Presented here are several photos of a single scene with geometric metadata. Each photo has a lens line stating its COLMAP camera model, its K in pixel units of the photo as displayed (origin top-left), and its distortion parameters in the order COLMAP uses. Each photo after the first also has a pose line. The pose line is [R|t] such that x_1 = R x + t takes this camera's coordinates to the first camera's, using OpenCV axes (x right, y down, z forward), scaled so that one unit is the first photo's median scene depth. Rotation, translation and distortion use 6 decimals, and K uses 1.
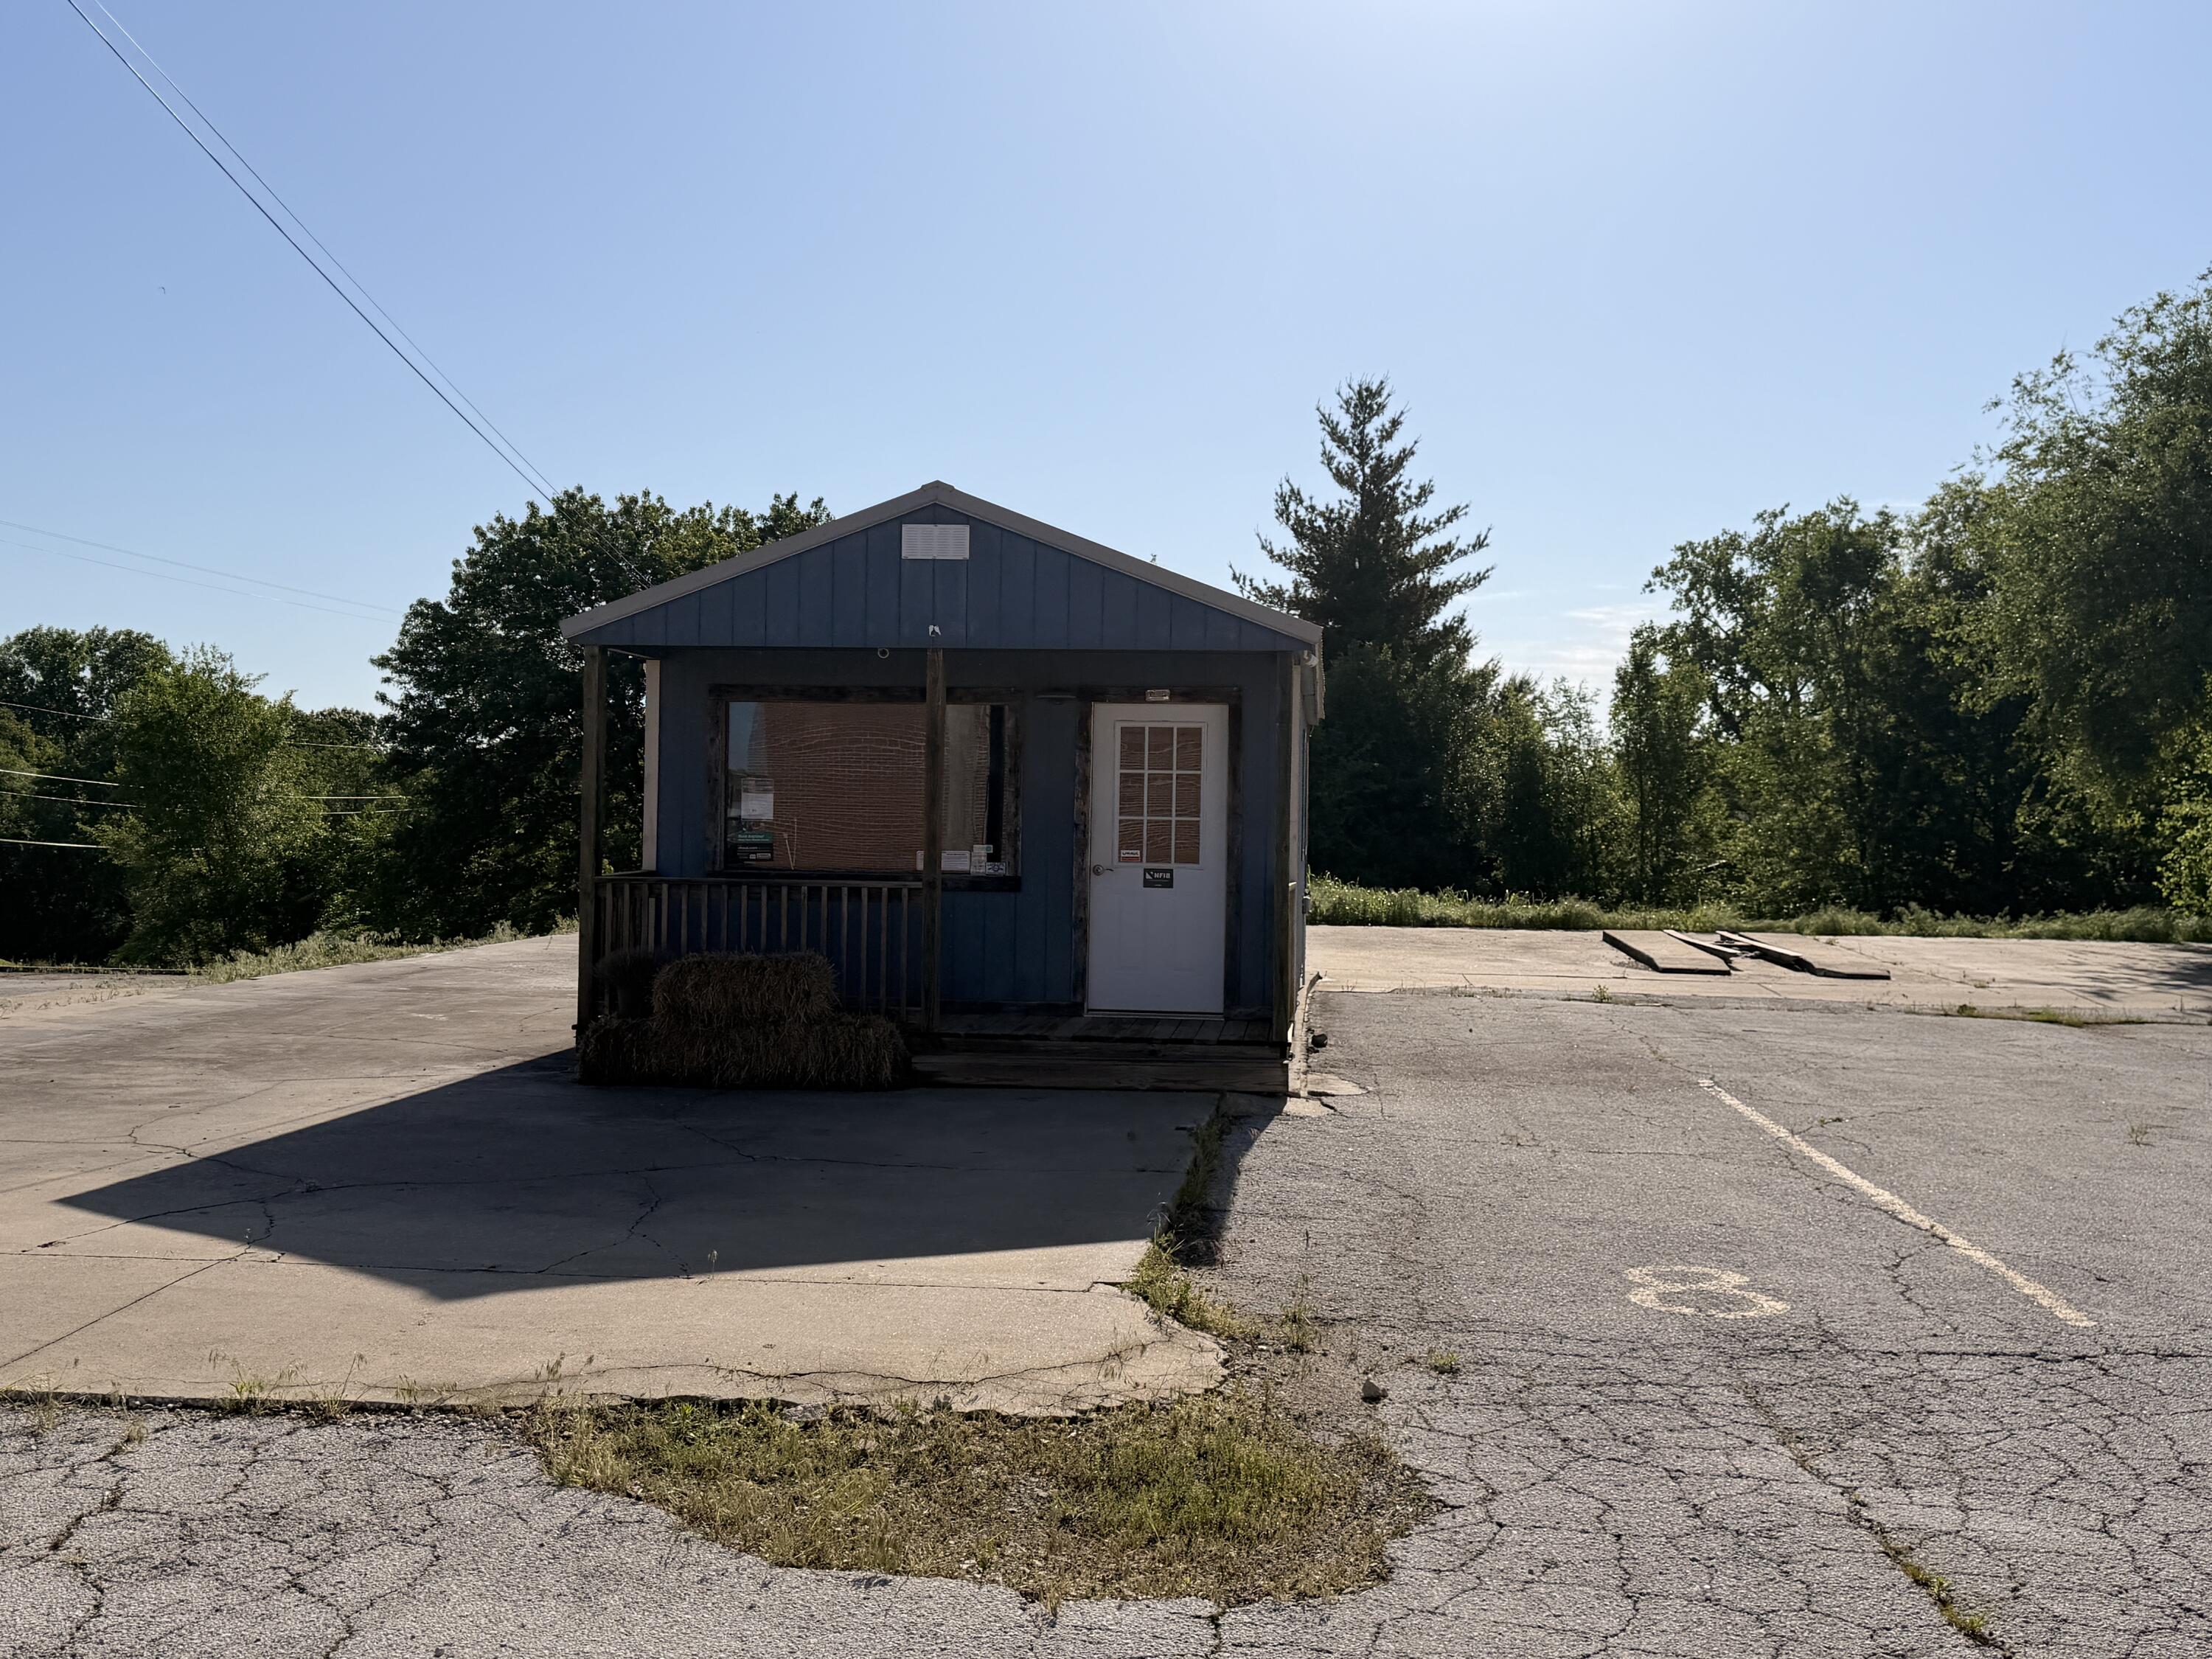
lens RADIAL K [[2158.9, 0, 1106.0], [0, 2158.9, 829.5], [0, 0, 1]] dist [0.177700, -0.389938]
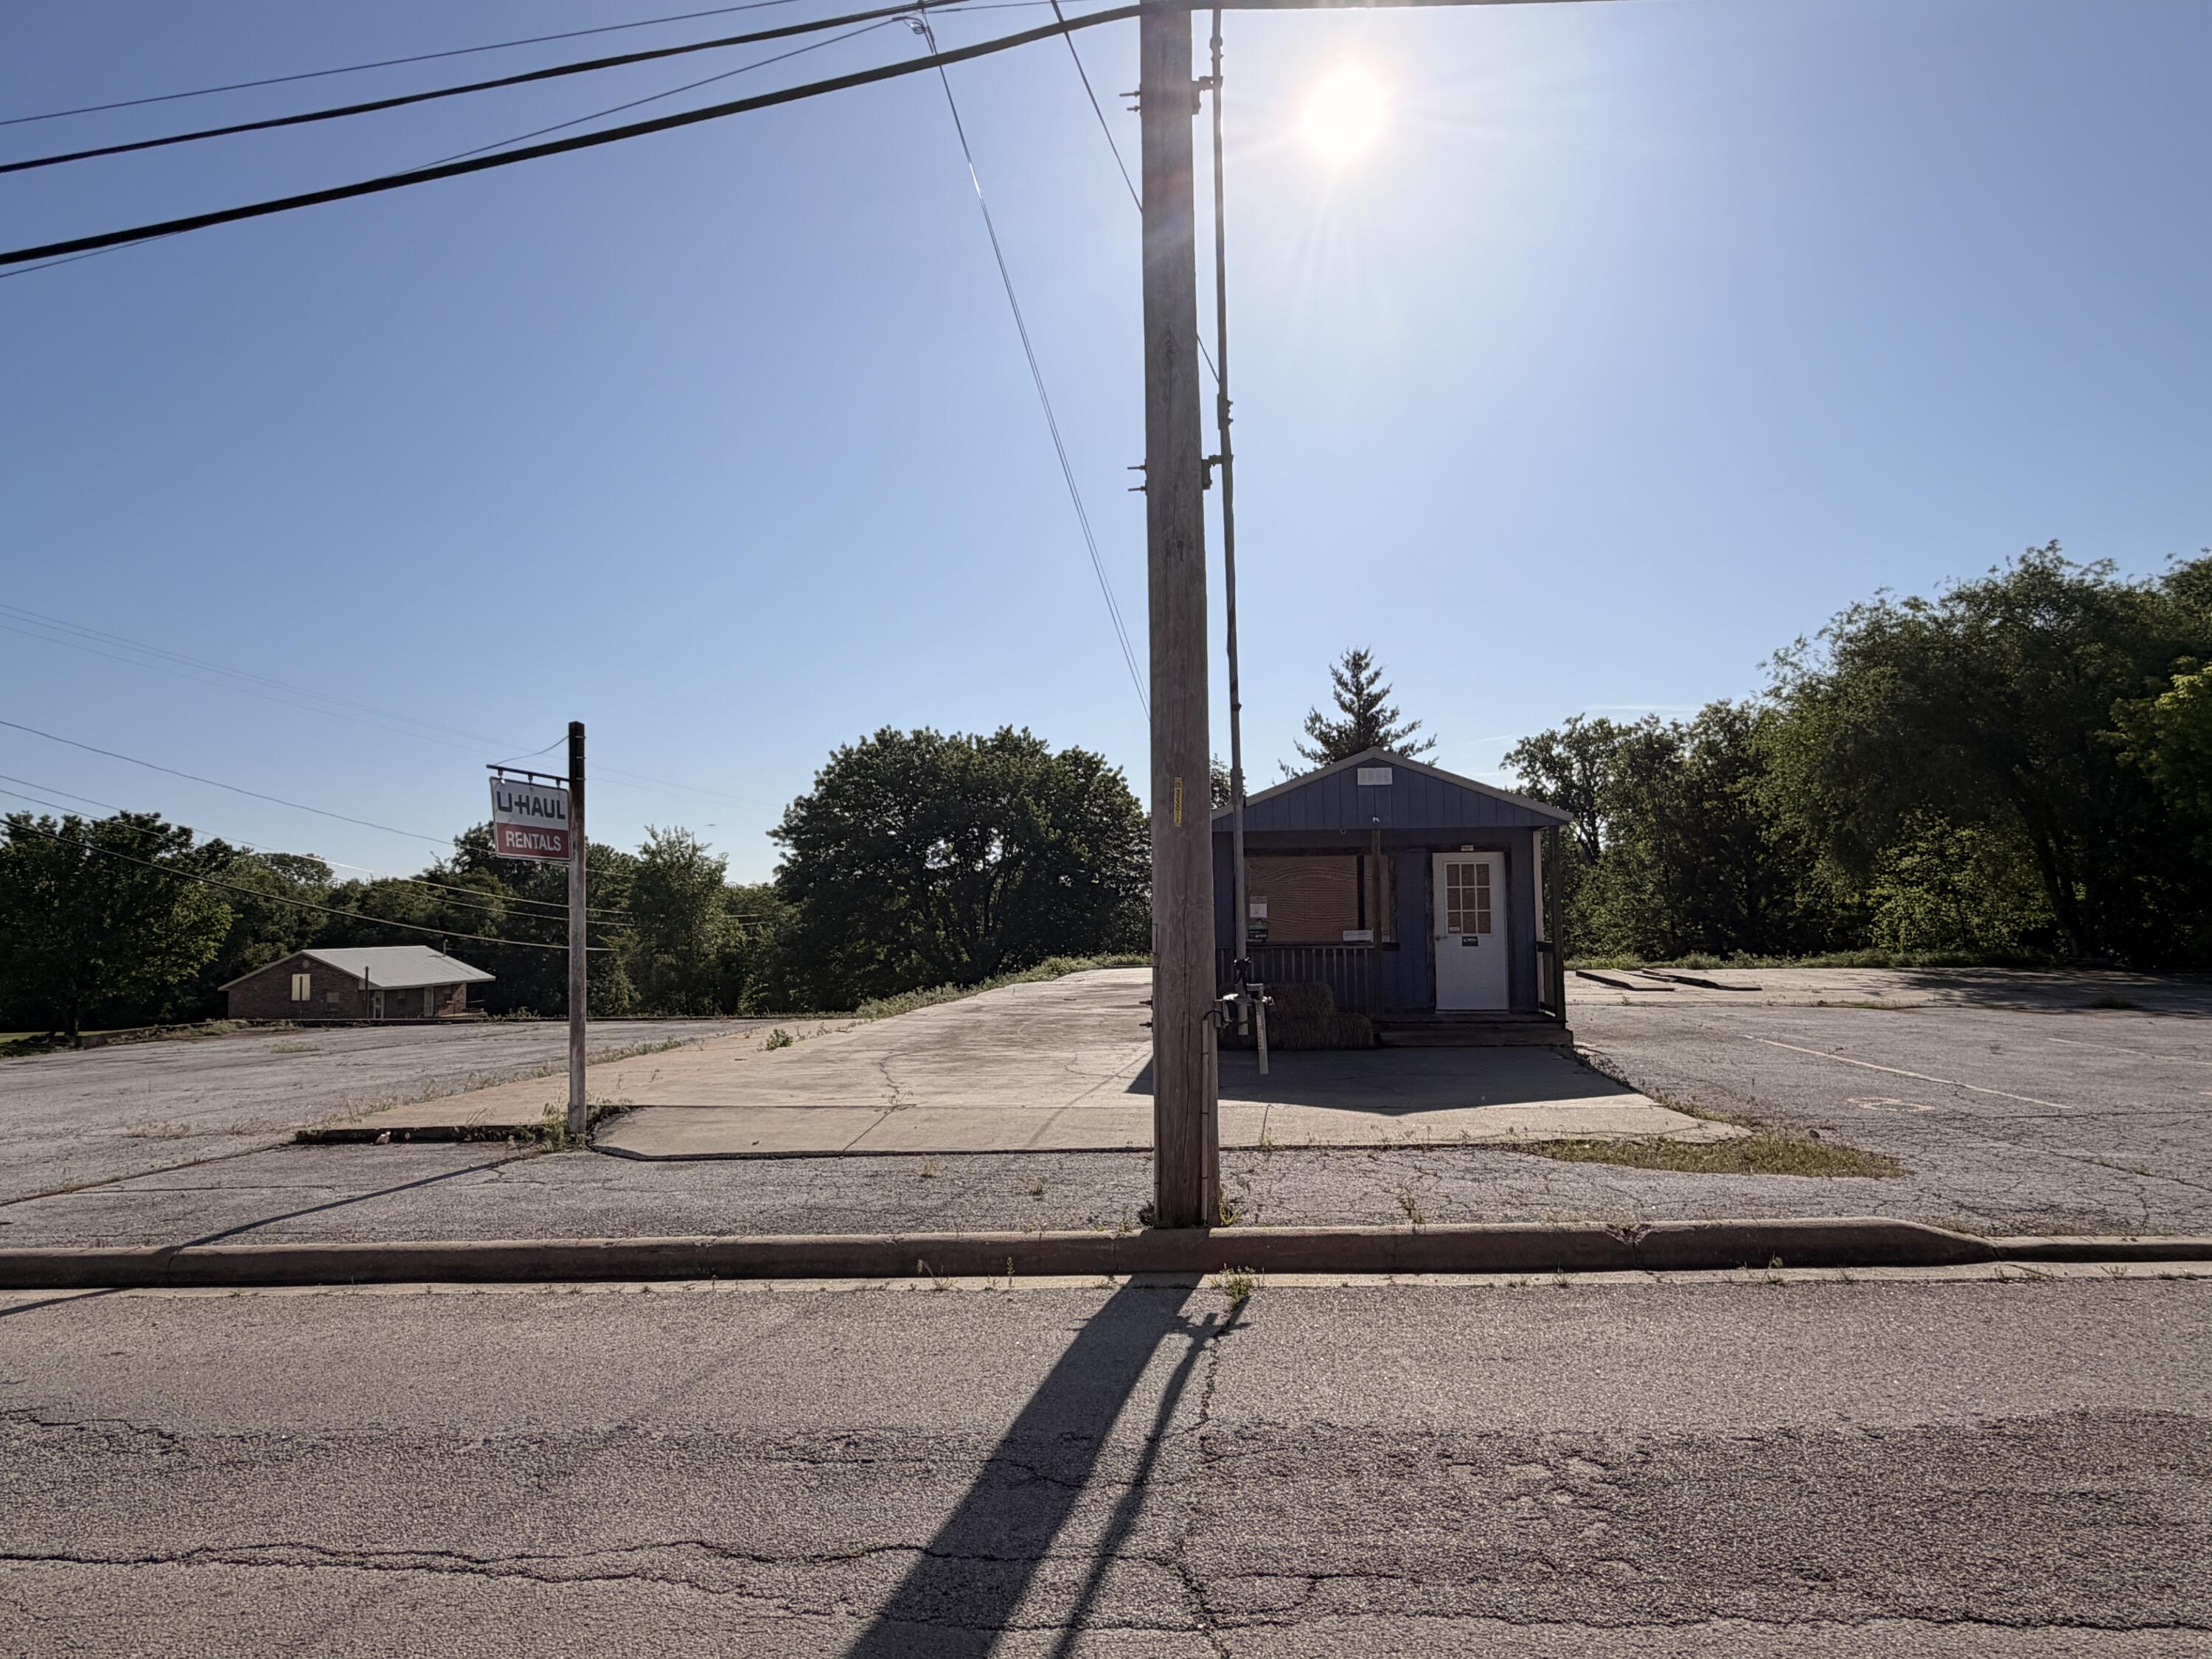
lens RADIAL K [[1425.6, 0, 1106.0], [0, 1425.6, 829.5], [0, 0, 1]] dist [0.000083, 0.000832]
pose [[0.999536, -0.027717, 0.012605, -0.099986], [0.028495, 0.997384, -0.066431, -0.000686], [-0.010731, 0.066759, 0.997711, -0.091035]]
